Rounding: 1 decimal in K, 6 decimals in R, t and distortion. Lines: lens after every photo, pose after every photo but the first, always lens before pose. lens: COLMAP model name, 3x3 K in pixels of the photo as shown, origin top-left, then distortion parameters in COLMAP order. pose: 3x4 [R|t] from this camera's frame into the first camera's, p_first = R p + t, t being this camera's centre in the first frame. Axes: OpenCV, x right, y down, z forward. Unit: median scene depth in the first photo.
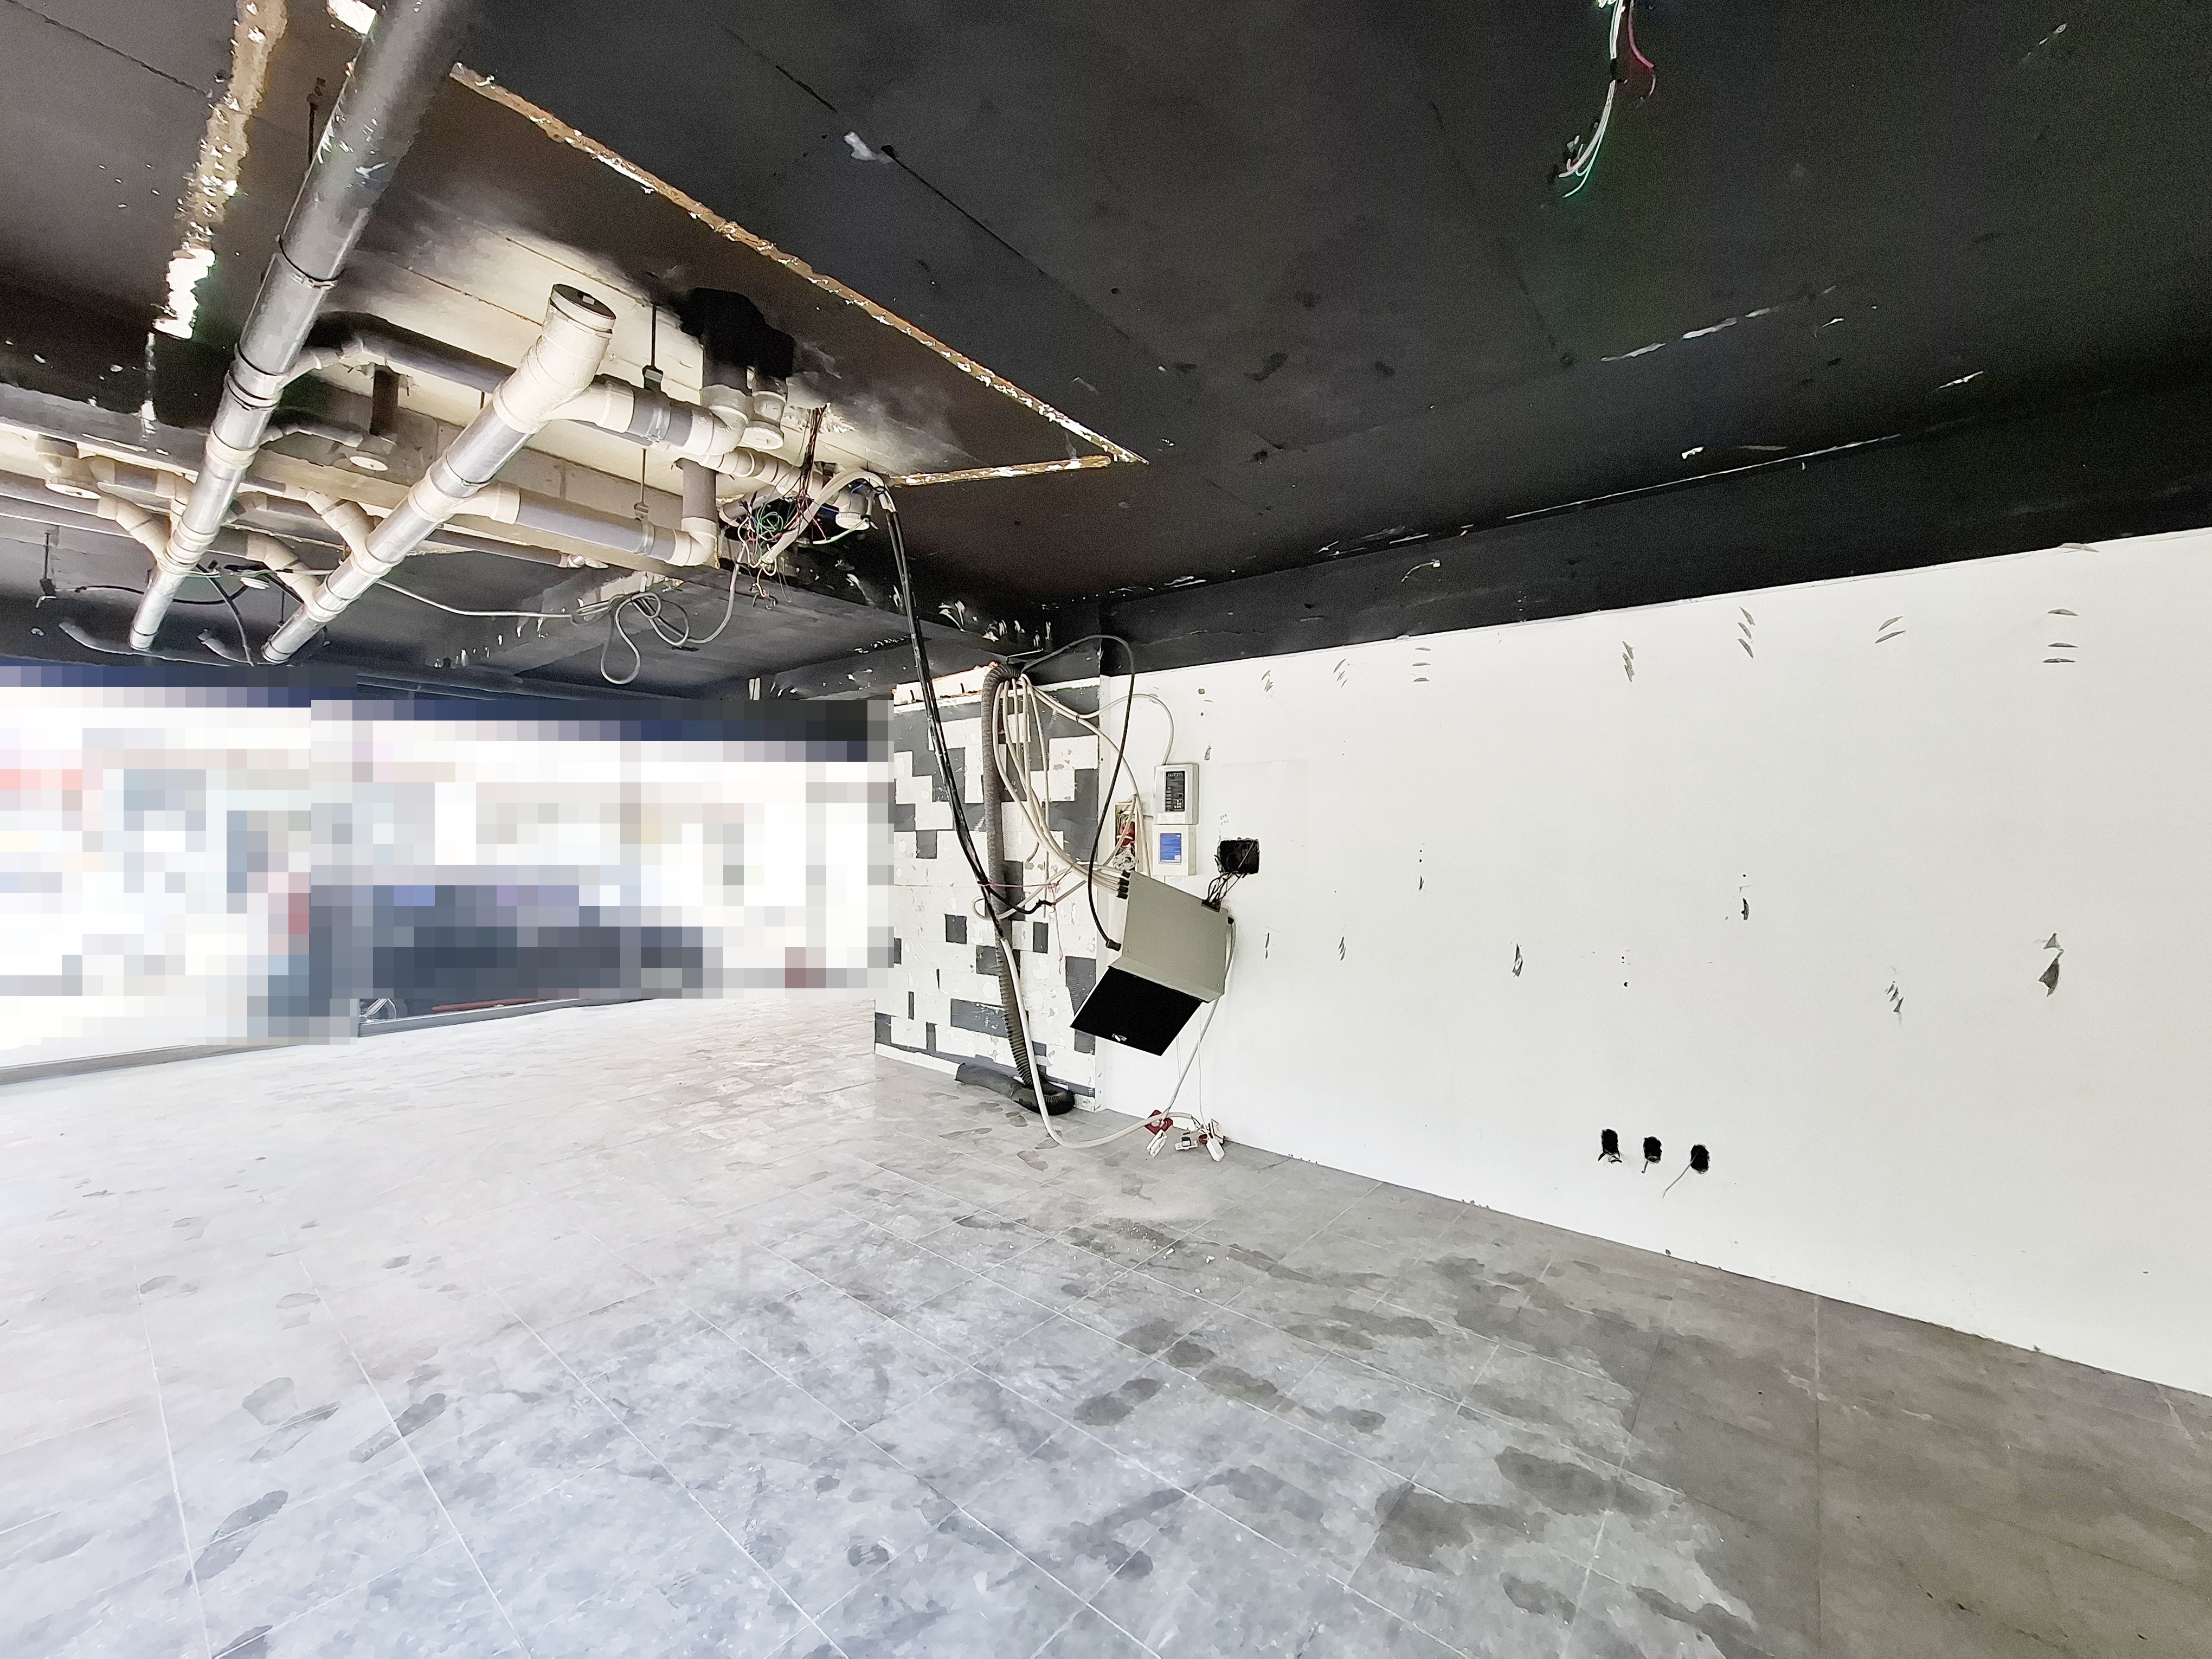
lens RADIAL K [[873.7, 0, 1096.6], [0, 873.7, 830.6], [0, 0, 1]] dist [-0.004006, 0.000559]
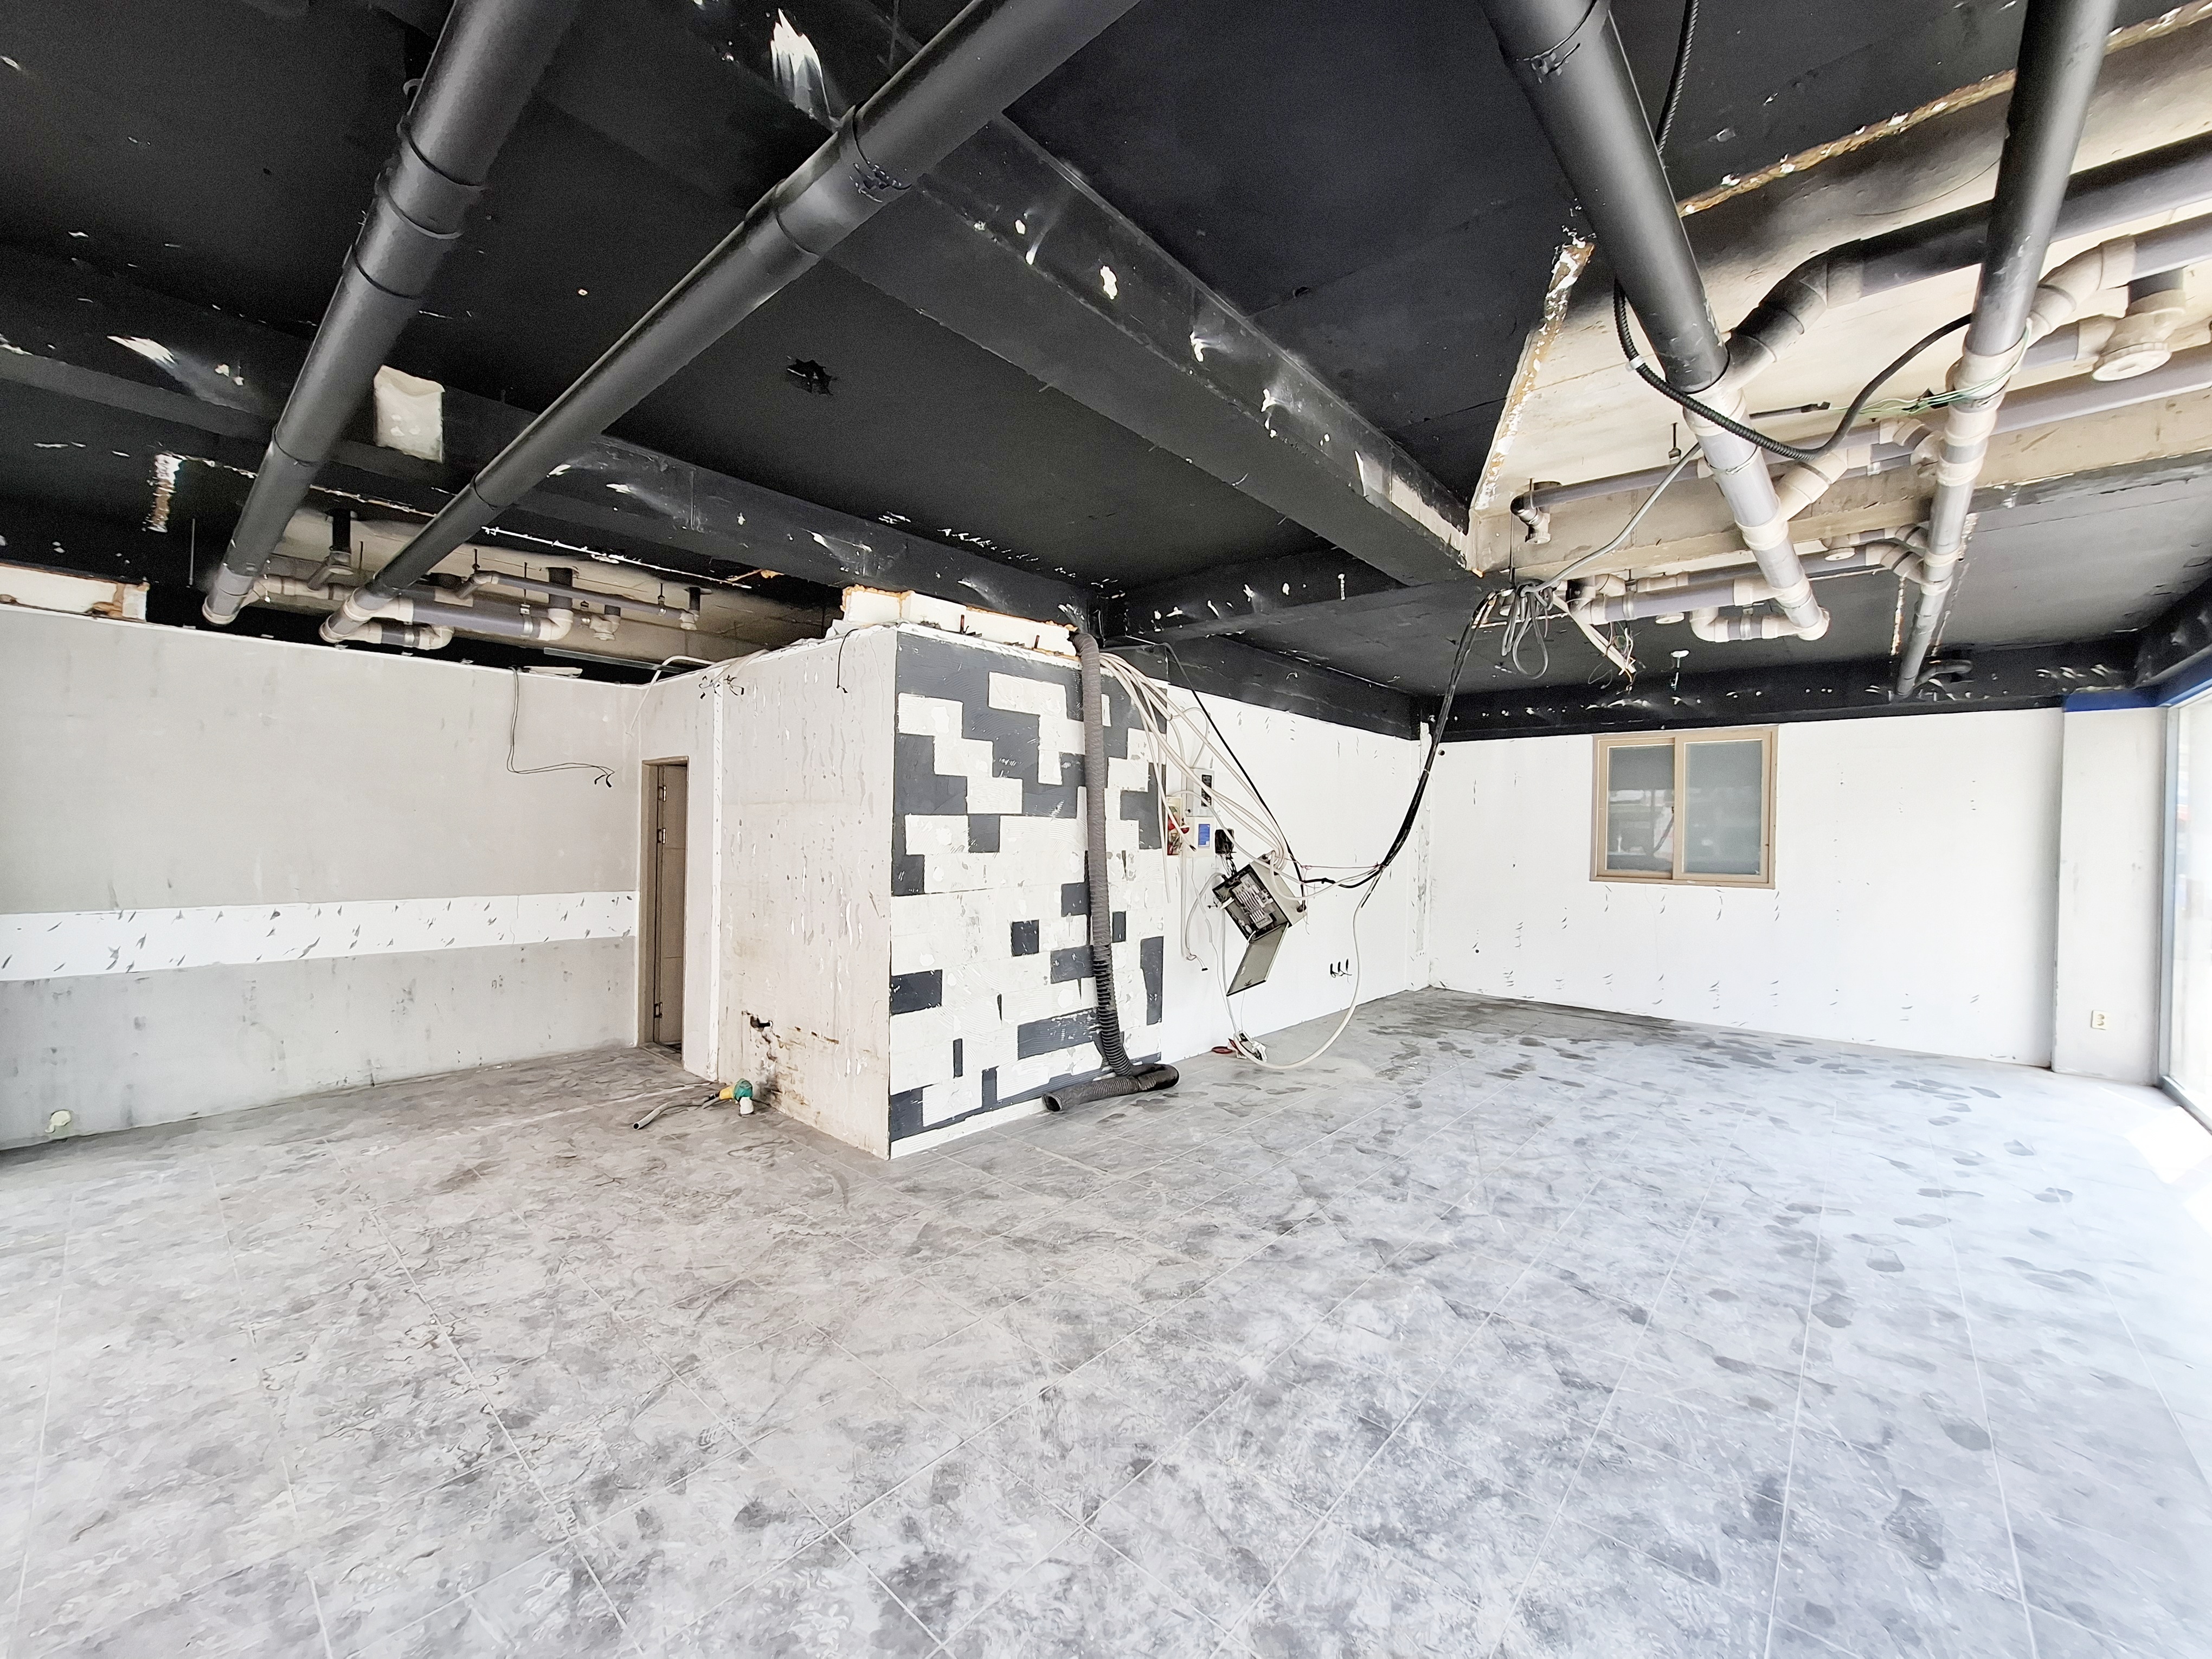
lens RADIAL K [[873.7, 0, 1100.0], [0, 873.7, 832.4], [0, 0, 1]] dist [-0.004006, 0.000559]
pose [[0.035223, -0.010798, 0.999321, -1.093828], [-0.027906, 0.999541, 0.011784, 0.004077], [-0.998990, -0.028302, 0.034906, 1.025309]]
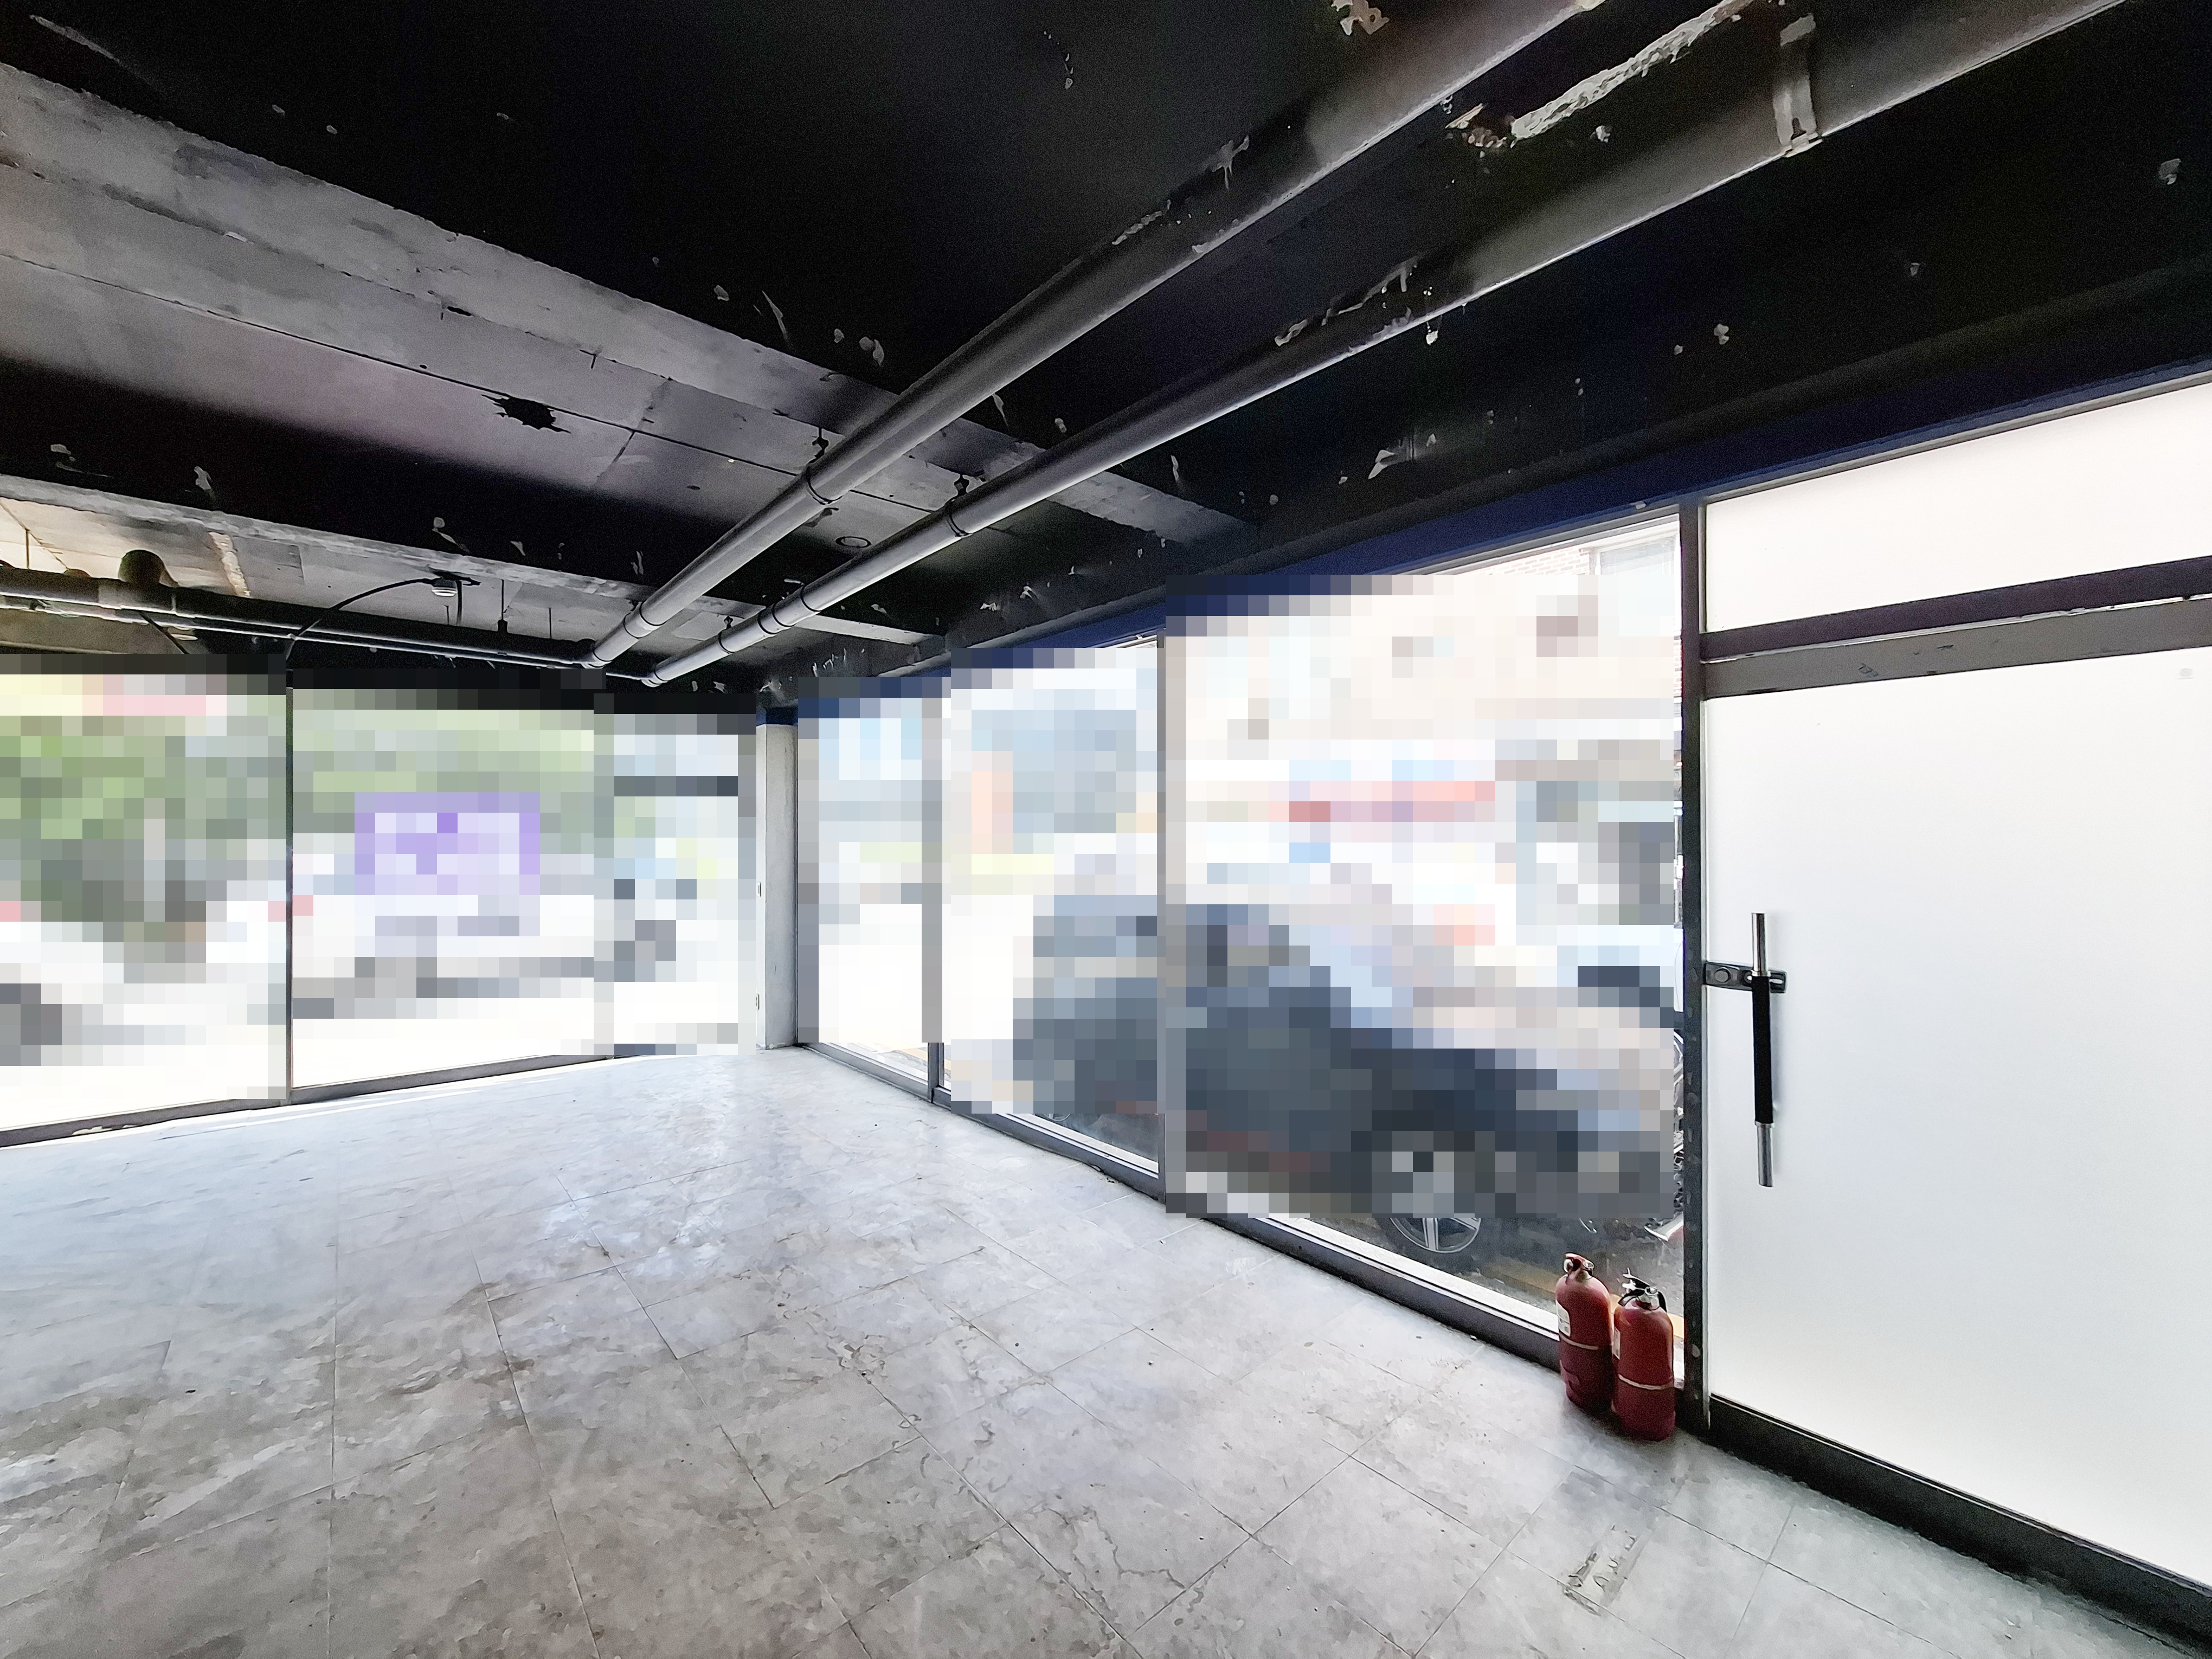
lens RADIAL K [[873.7, 0, 1099.9], [0, 873.7, 839.6], [0, 0, 1]] dist [-0.004006, 0.000559]
pose [[-0.162113, -0.013859, -0.986675, -0.111742], [0.007785, 0.999852, -0.015323, 0.015679], [0.986742, -0.010166, -0.161981, 1.656006]]
